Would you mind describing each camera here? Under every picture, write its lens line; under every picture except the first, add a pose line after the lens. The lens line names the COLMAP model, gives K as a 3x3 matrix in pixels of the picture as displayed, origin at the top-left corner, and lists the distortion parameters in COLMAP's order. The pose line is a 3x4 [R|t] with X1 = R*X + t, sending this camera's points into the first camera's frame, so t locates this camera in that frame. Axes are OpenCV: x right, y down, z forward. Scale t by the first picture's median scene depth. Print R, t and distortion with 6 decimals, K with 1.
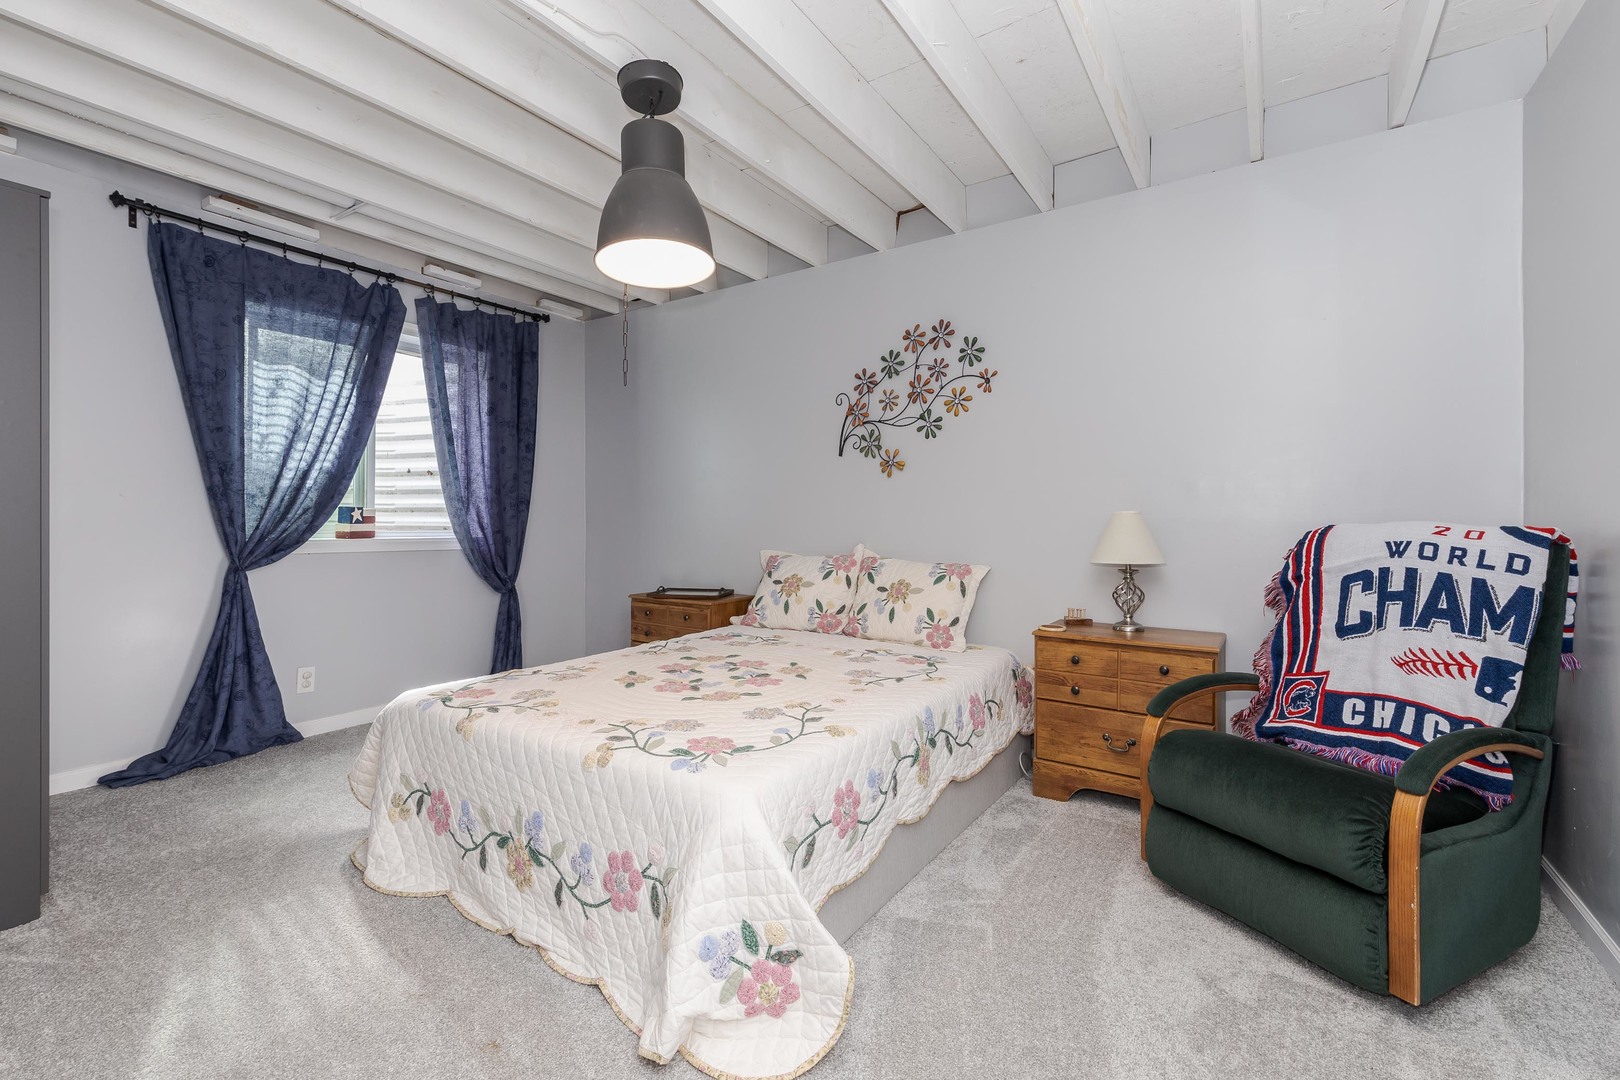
lens RADIAL K [[698.2, 0, 814.3], [0, 698.2, 525.5], [0, 0, 1]] dist [0.002193, 0.000370]
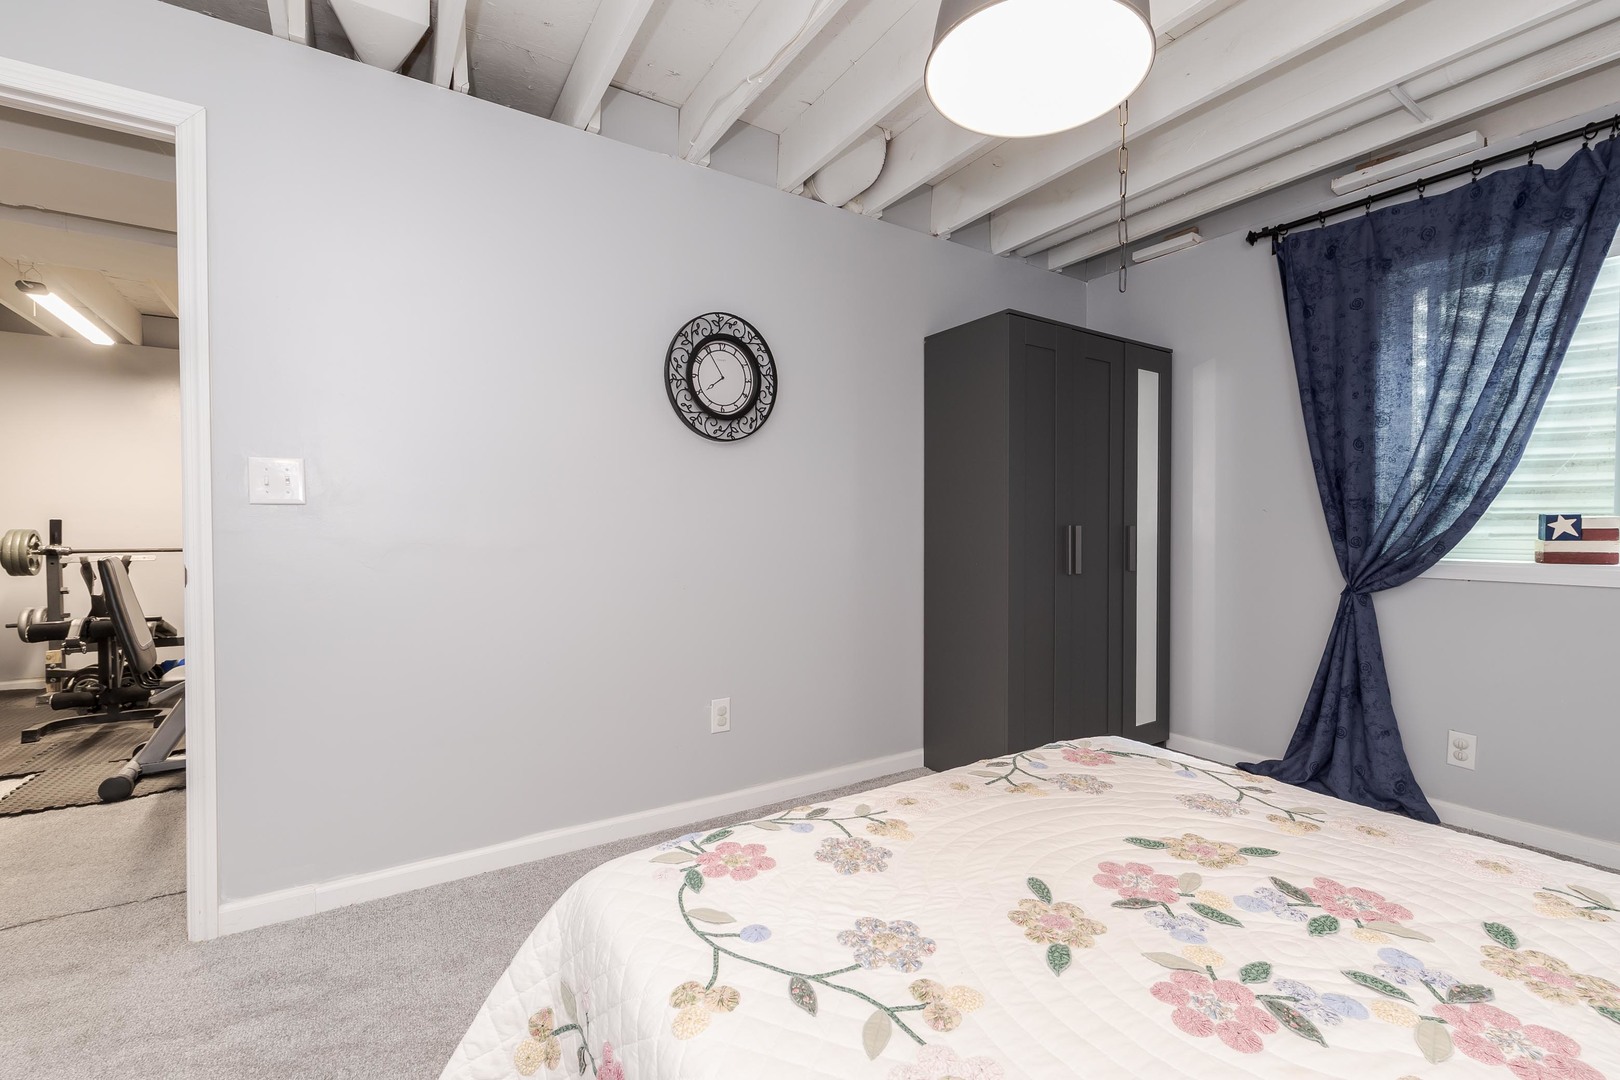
lens RADIAL K [[698.2, 0, 817.7], [0, 698.2, 540.4], [0, 0, 1]] dist [0.002193, 0.000370]
pose [[-0.402223, 0.013777, -0.915438, 0.238810], [-0.010614, 0.999749, 0.019709, -0.009214], [0.915480, 0.017644, -0.401976, 0.716933]]
